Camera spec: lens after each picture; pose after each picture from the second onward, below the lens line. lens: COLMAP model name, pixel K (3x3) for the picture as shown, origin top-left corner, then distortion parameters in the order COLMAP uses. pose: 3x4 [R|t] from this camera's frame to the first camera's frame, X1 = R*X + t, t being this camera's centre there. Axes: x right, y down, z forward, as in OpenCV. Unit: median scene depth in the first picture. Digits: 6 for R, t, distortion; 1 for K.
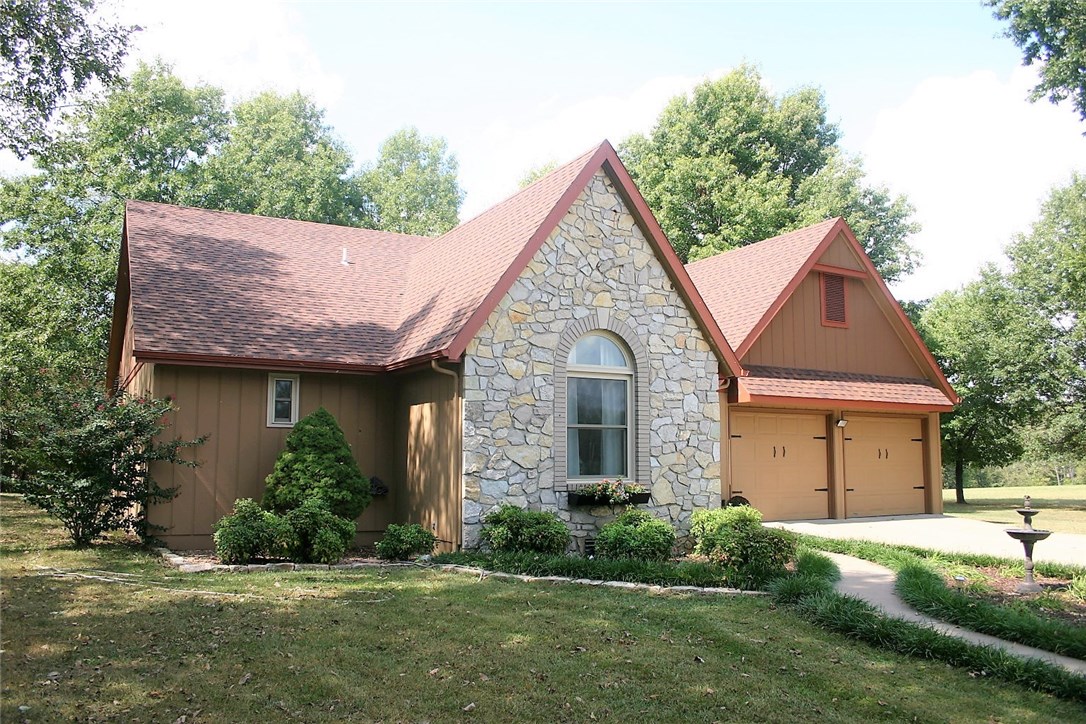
lens RADIAL K [[869.3, 0, 549.1], [0, 869.3, 361.1], [0, 0, 1]] dist [-0.156128, 0.118439]
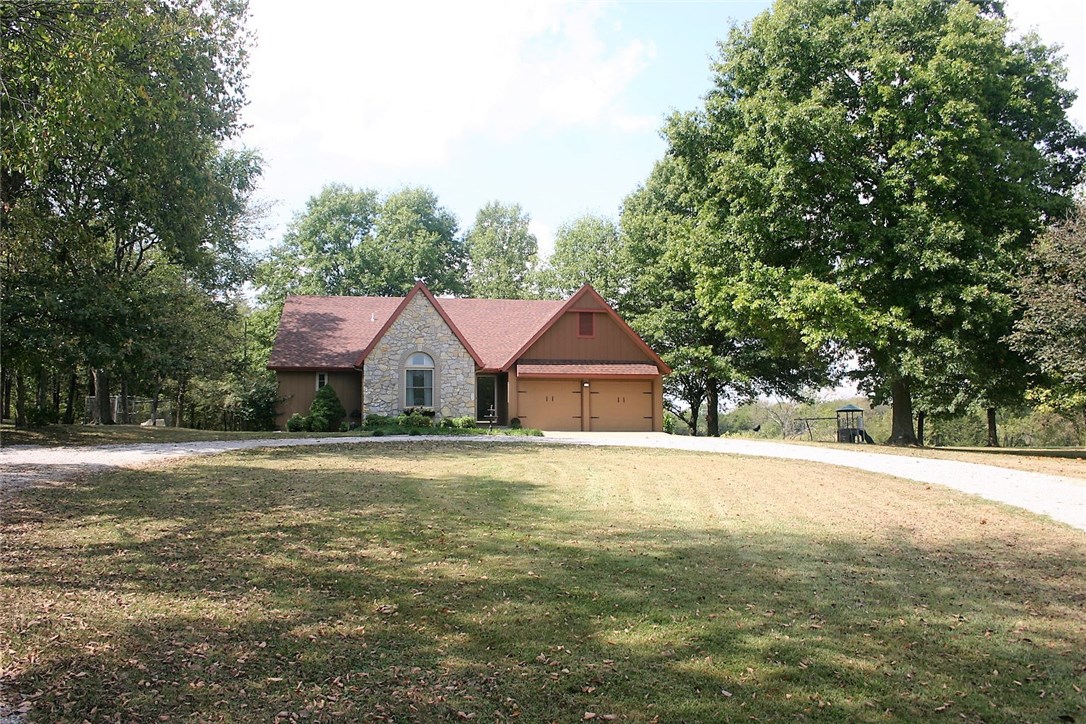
lens RADIAL K [[1037.9, 0, 543.8], [0, 1037.9, 362.9], [0, 0, 1]] dist [-0.001948, -0.000498]
pose [[0.924739, -0.036366, -0.378860, 1.529583], [0.047537, 0.998666, 0.020171, -0.045028], [0.377621, -0.036663, 0.925234, -1.719495]]
